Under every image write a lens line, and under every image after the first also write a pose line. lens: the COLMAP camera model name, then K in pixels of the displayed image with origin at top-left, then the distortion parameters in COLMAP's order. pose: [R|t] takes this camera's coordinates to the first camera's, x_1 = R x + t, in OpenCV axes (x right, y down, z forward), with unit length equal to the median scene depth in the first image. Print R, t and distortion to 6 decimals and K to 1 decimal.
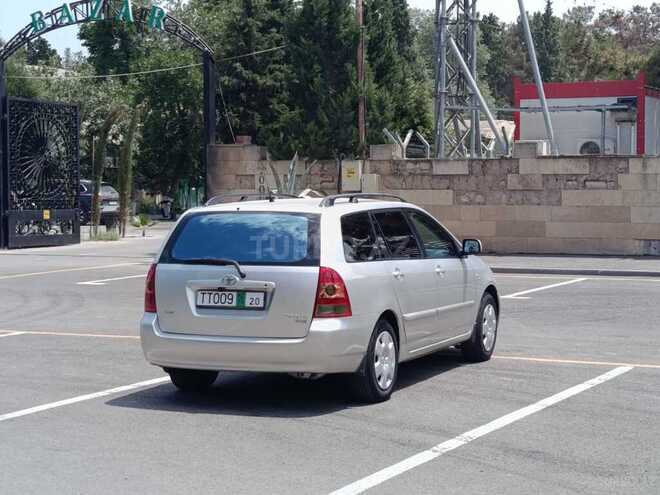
lens RADIAL K [[1304.0, 0, 330.0], [0, 1304.0, 247.5], [0, 0, 1]] dist [0.091851, -0.173503]
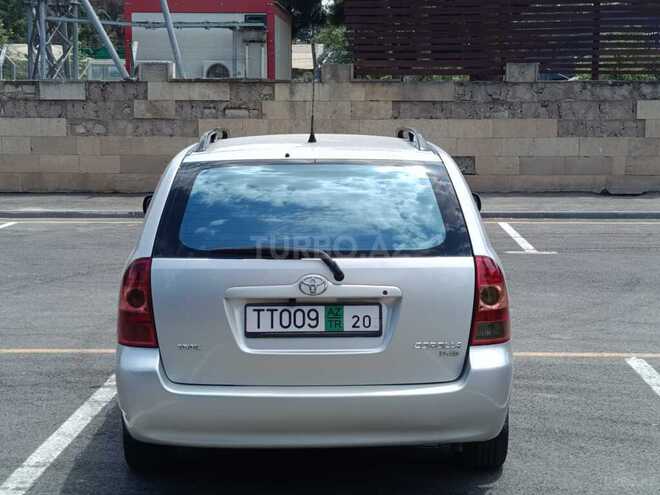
lens RADIAL K [[1331.2, 0, 330.0], [0, 1331.2, 247.5], [0, 0, 1]] dist [0.073326, 0.053966]
pose [[0.920642, -0.036461, 0.388703, -0.090888], [0.015830, 0.998297, 0.056147, -0.007144], [-0.390088, -0.045538, 0.919651, 0.149184]]
